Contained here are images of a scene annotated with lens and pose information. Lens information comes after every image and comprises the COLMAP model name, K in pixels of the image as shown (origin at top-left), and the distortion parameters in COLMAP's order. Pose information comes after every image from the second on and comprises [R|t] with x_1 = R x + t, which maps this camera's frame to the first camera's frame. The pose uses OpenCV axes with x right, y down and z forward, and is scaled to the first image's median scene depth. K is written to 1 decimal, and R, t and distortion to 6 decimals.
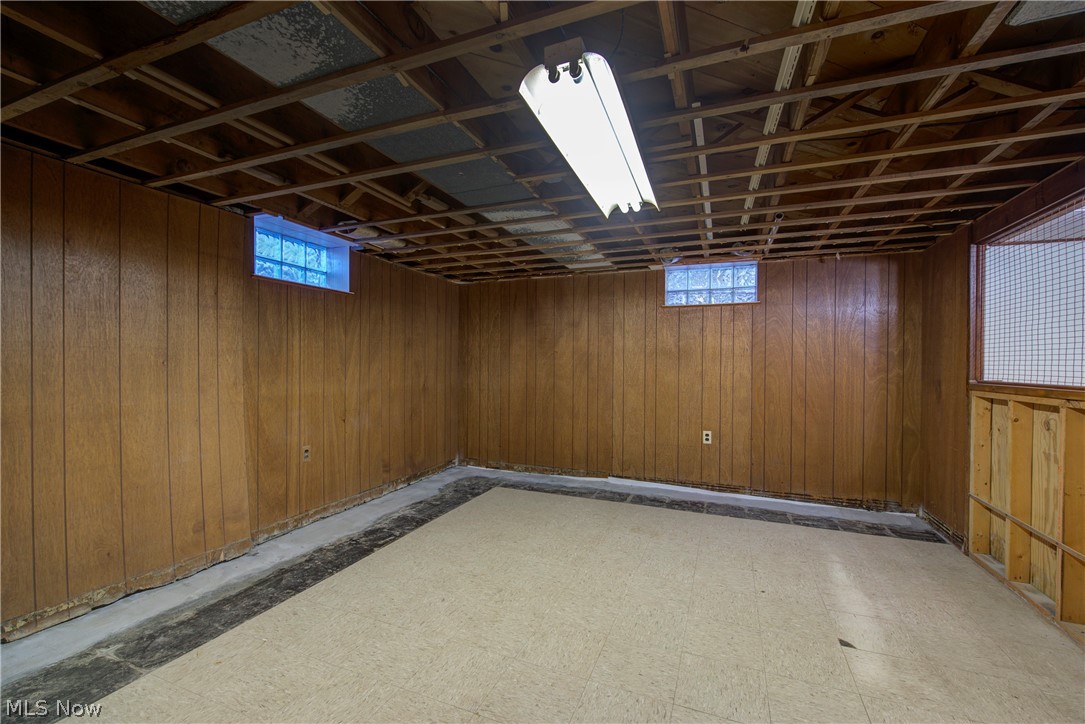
lens RADIAL K [[455.8, 0, 540.2], [0, 455.8, 366.0], [0, 0, 1]] dist [0.000069, -0.000220]
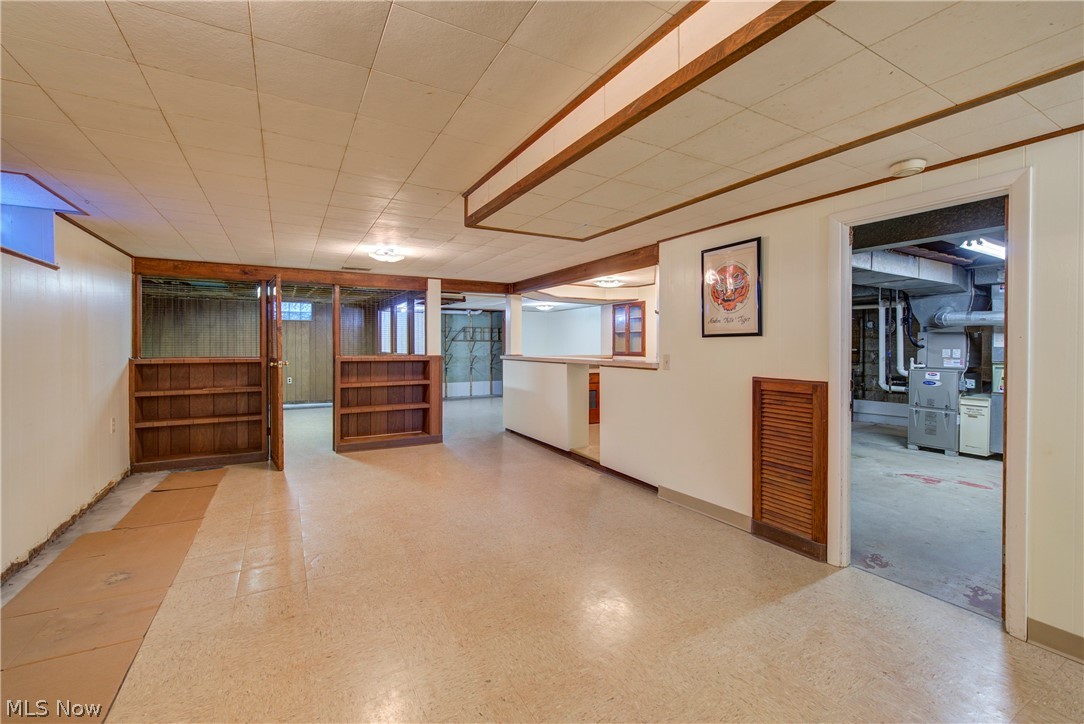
lens RADIAL K [[453.5, 0, 541.1], [0, 453.5, 350.1], [0, 0, 1]] dist [0.000434, -0.000240]
pose [[0.622824, -0.011963, 0.782271, -0.569623], [0.009465, 0.999925, 0.007756, 0.004810], [-0.782305, 0.002573, 0.622890, -1.273045]]
